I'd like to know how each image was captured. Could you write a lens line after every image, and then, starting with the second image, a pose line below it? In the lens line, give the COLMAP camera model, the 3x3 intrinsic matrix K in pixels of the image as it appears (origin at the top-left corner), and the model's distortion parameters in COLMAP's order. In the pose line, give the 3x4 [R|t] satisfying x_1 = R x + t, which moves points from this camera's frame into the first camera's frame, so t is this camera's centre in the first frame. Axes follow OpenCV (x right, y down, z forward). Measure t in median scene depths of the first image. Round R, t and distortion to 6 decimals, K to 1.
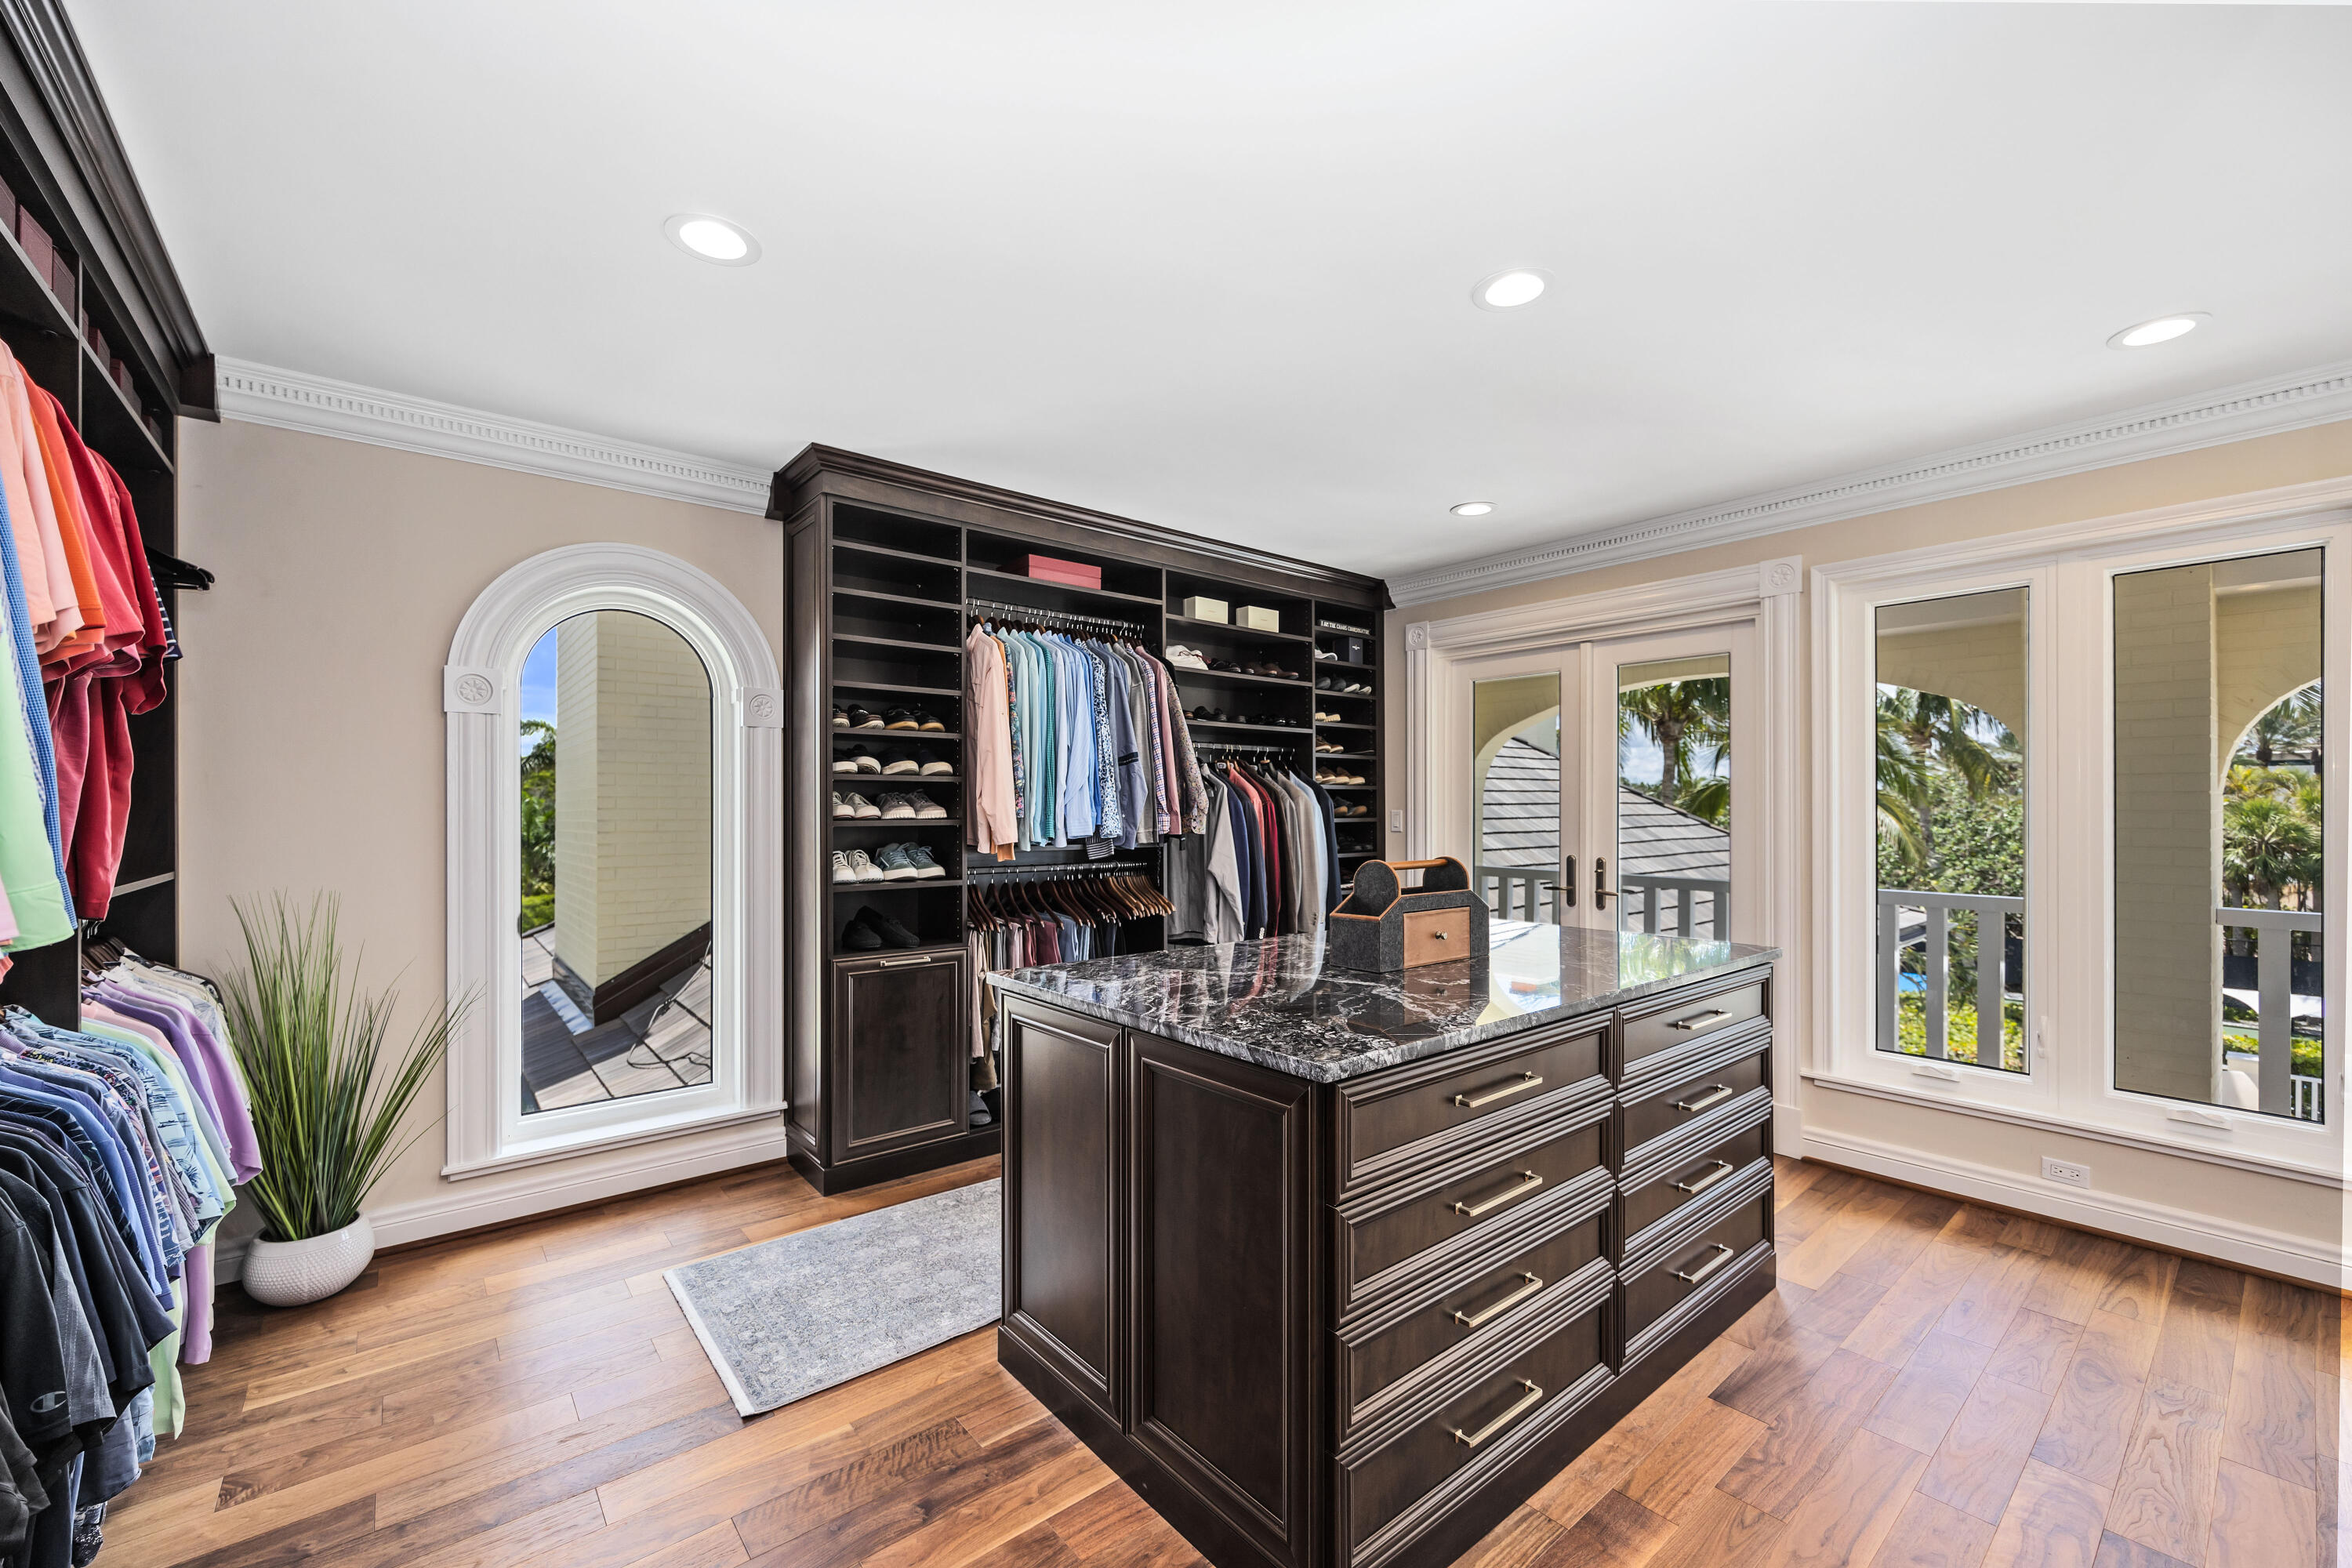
lens RADIAL K [[946.3, 0, 1179.3], [0, 946.3, 792.4], [0, 0, 1]] dist [0.000136, -0.000014]
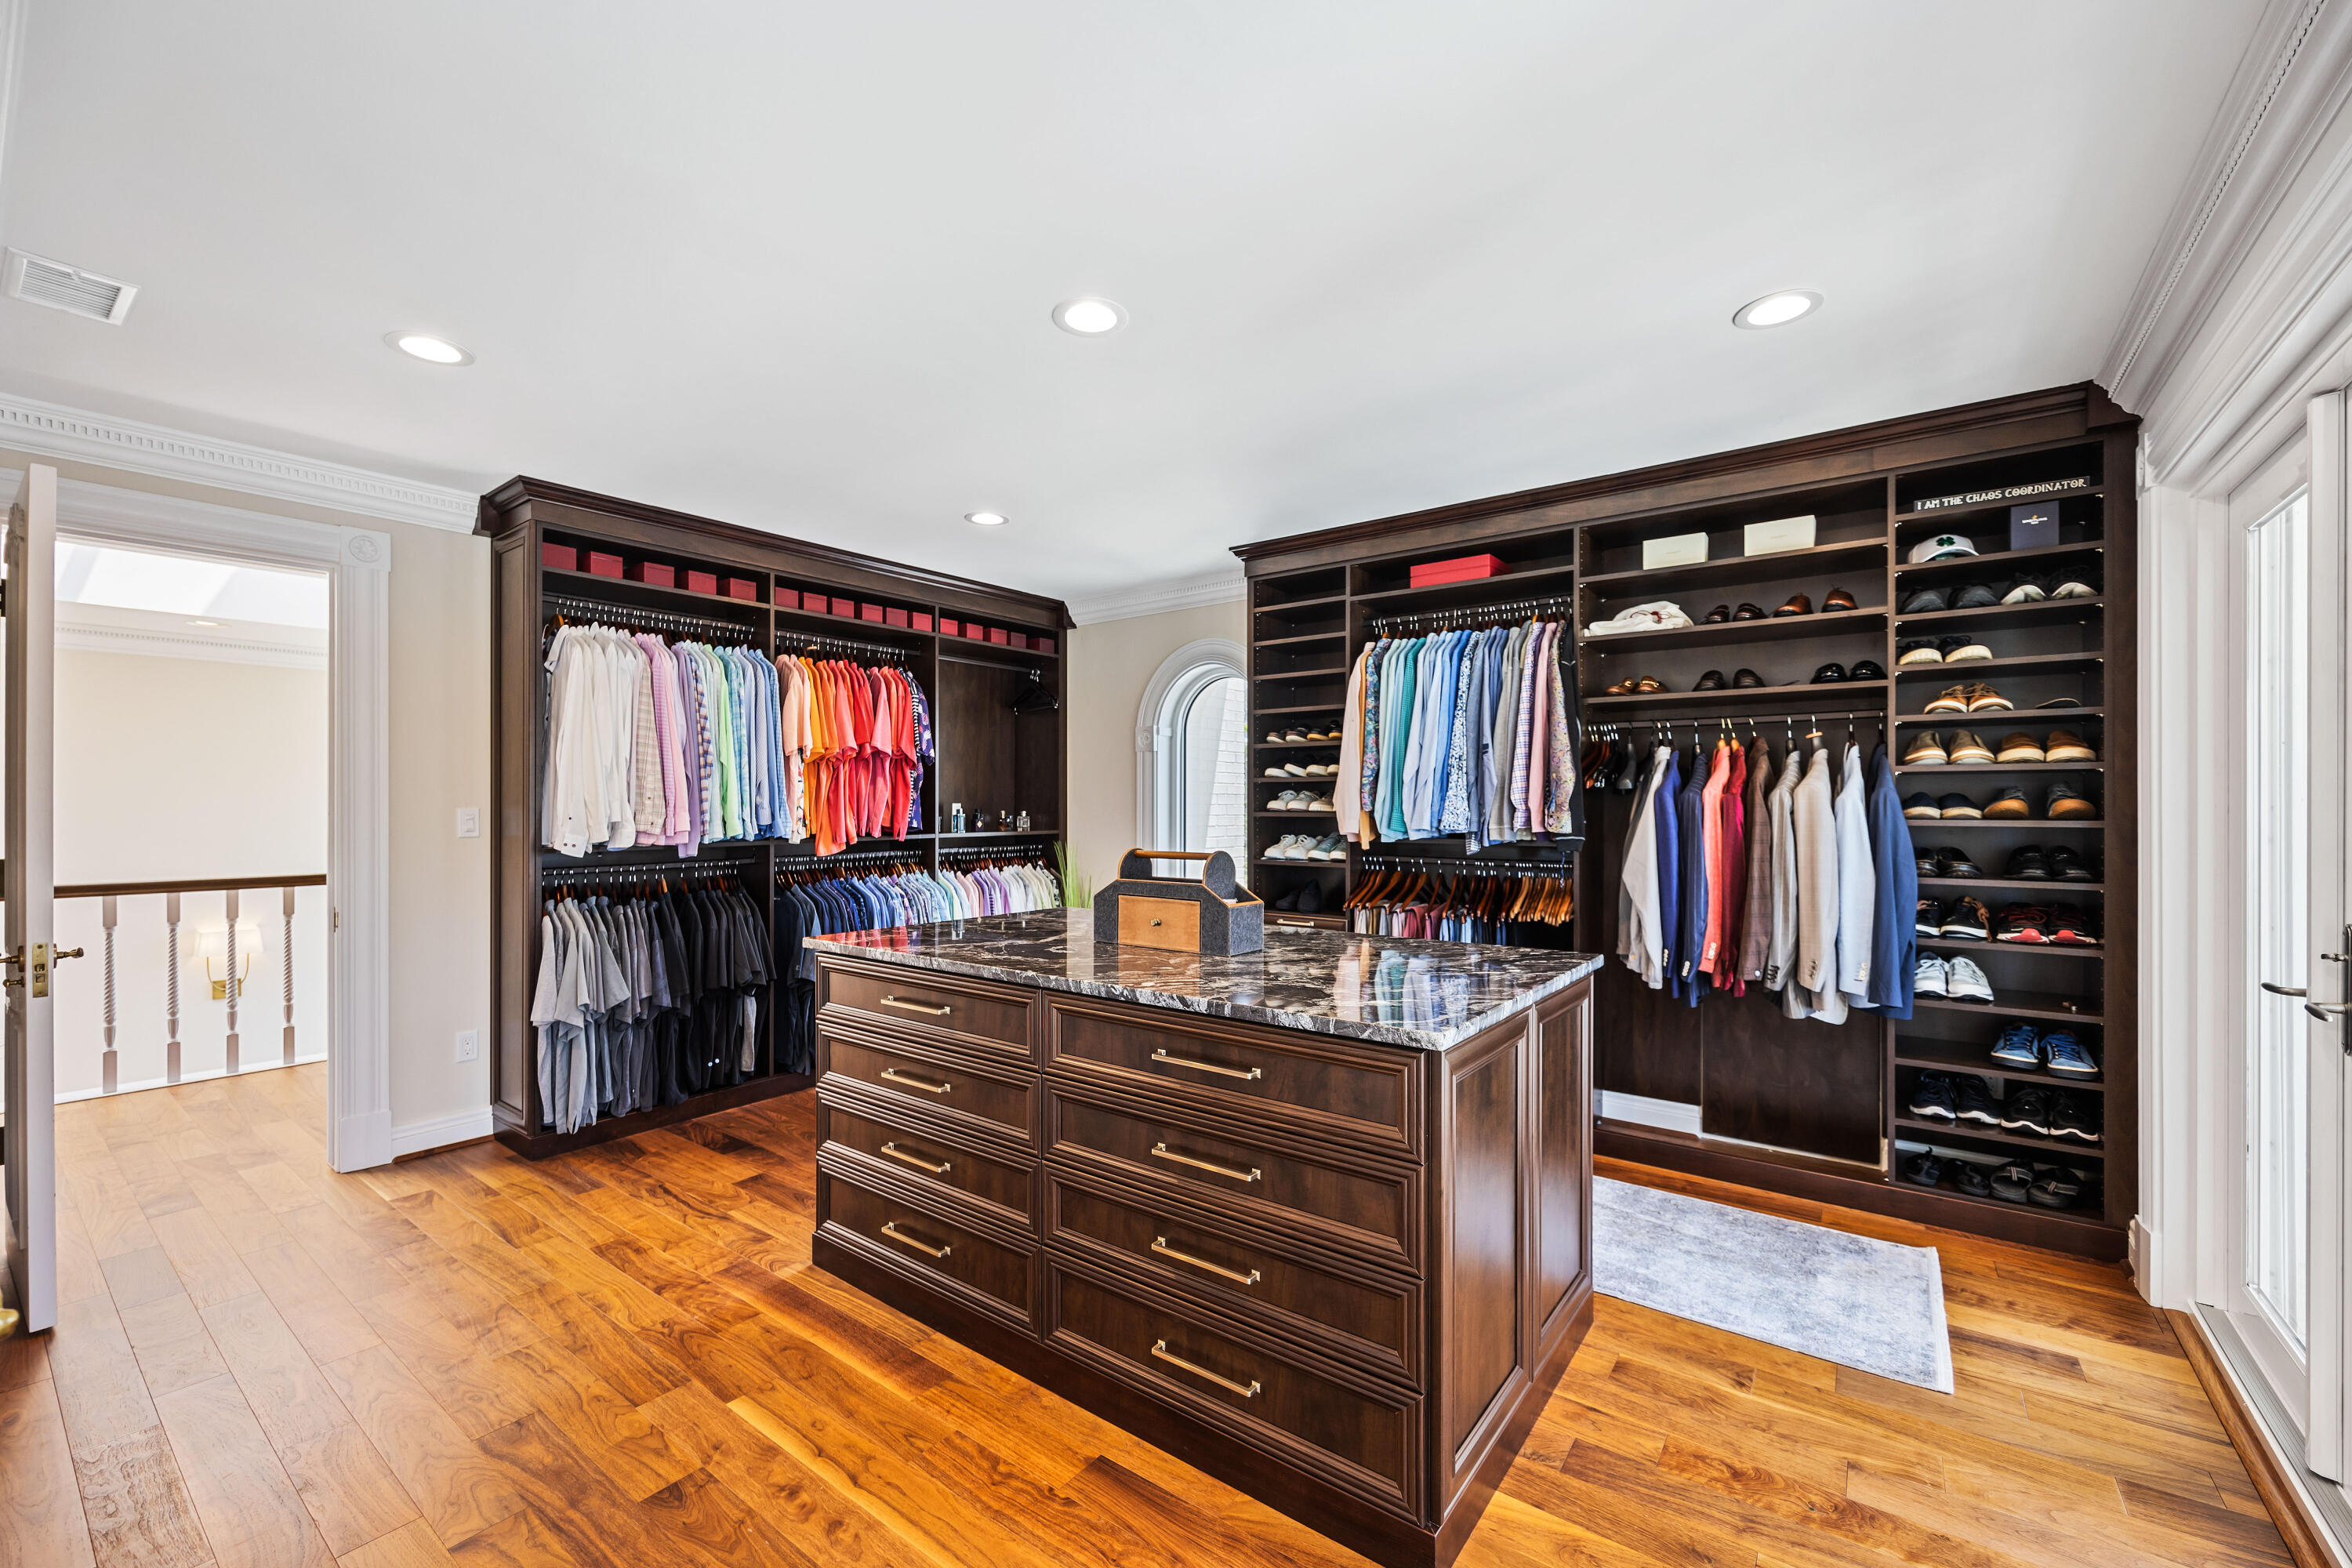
lens RADIAL K [[946.3, 0, 1182.1], [0, 946.3, 794.6], [0, 0, 1]] dist [0.000136, -0.000014]
pose [[0.237873, -0.014793, -0.971183, 0.693863], [0.008436, 0.999878, -0.013164, 0.016256], [0.971260, -0.005062, 0.237969, 0.415404]]
